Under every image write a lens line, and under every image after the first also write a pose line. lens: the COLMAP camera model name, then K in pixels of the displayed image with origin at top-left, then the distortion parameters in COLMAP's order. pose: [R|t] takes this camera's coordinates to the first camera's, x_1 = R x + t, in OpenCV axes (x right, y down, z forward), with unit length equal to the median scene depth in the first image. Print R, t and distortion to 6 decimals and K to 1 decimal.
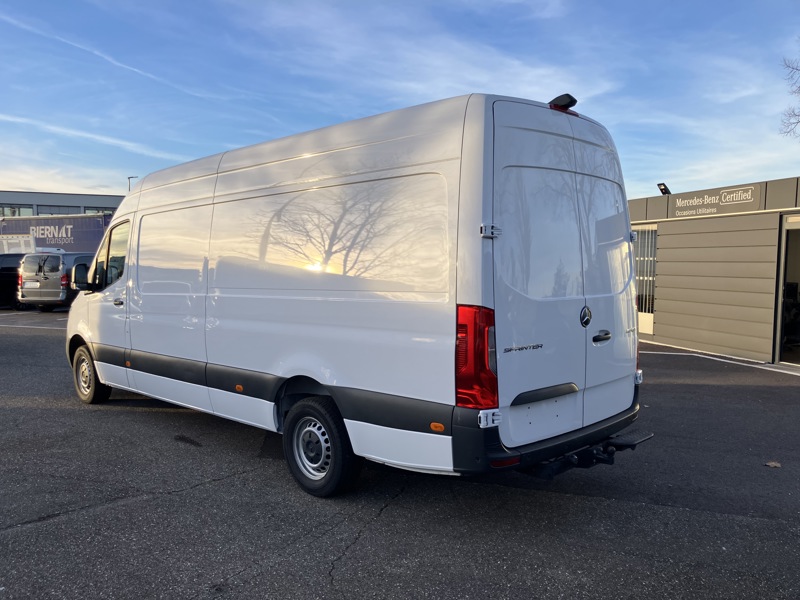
lens RADIAL K [[655.1, 0, 396.9], [0, 655.1, 301.0], [0, 0, 1]] dist [0.010816, -0.004575]
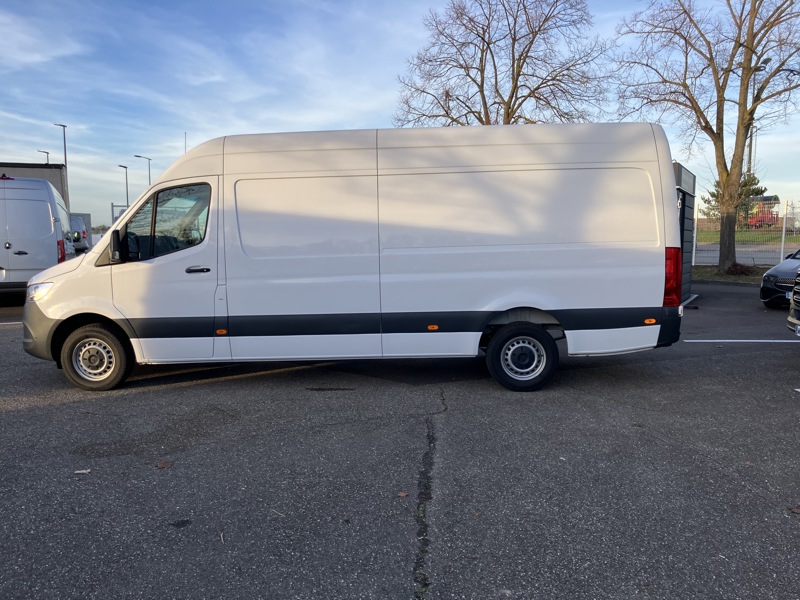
lens RADIAL K [[655.1, 0, 396.9], [0, 655.1, 301.0], [0, 0, 1]] dist [0.010816, -0.004575]
pose [[0.750355, -0.077362, 0.656493, -1.250081], [0.049185, 0.996909, 0.061261, 0.004220], [-0.659203, -0.013678, 0.751841, 0.135438]]
